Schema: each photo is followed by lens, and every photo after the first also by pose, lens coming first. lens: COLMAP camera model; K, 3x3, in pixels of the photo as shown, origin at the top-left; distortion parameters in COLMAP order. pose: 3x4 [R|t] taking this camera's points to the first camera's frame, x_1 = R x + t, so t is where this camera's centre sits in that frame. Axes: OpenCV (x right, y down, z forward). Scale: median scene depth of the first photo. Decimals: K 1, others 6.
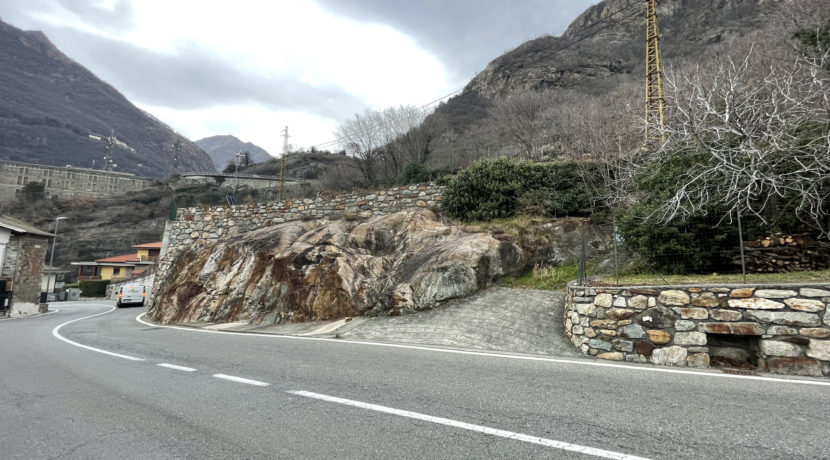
lens RADIAL K [[335.0, 0, 418.1], [0, 335.0, 228.9], [0, 0, 1]] dist [-0.002257, -0.000996]
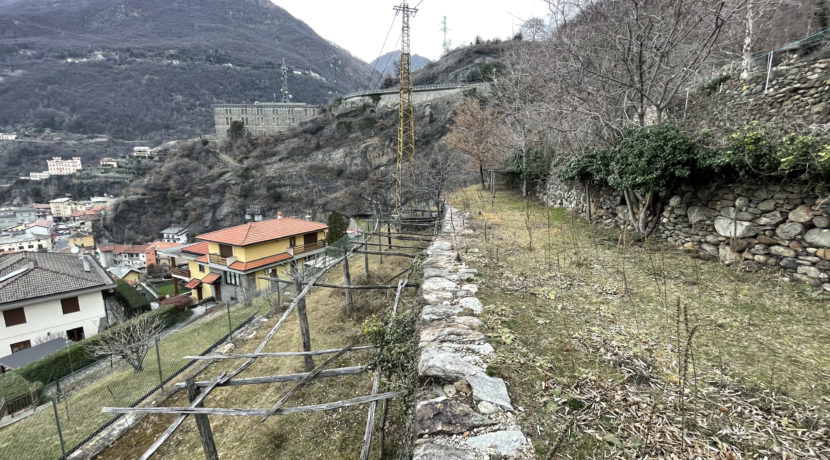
lens RADIAL K [[335.0, 0, 415.9], [0, 335.0, 228.3], [0, 0, 1]] dist [-0.002257, -0.000996]
pose [[0.883983, 0.055498, -0.464214, -0.327698], [0.069681, 0.966198, 0.248204, -0.127516], [0.462297, -0.251755, 0.850236, 0.973497]]
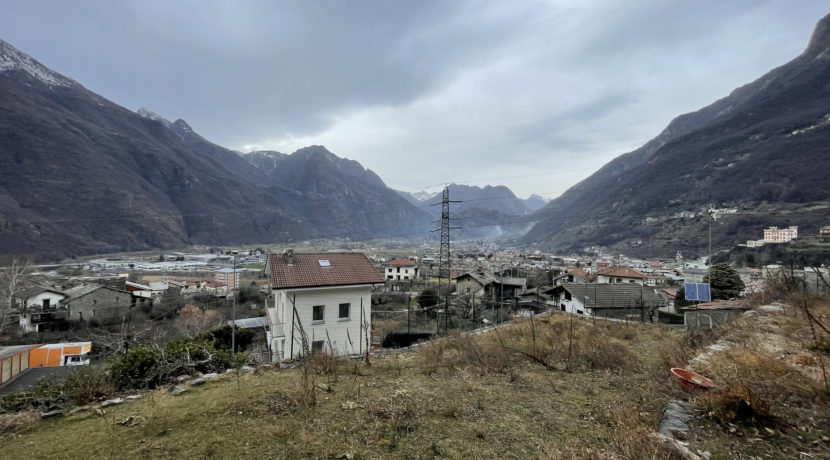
lens RADIAL K [[335.0, 0, 416.8], [0, 335.0, 228.3], [0, 0, 1]] dist [-0.002257, -0.000996]
pose [[-0.503598, -0.049979, -0.862491, 0.172002], [0.063362, 0.993500, -0.094567, -0.119968], [0.861611, -0.102273, -0.497158, 0.594225]]
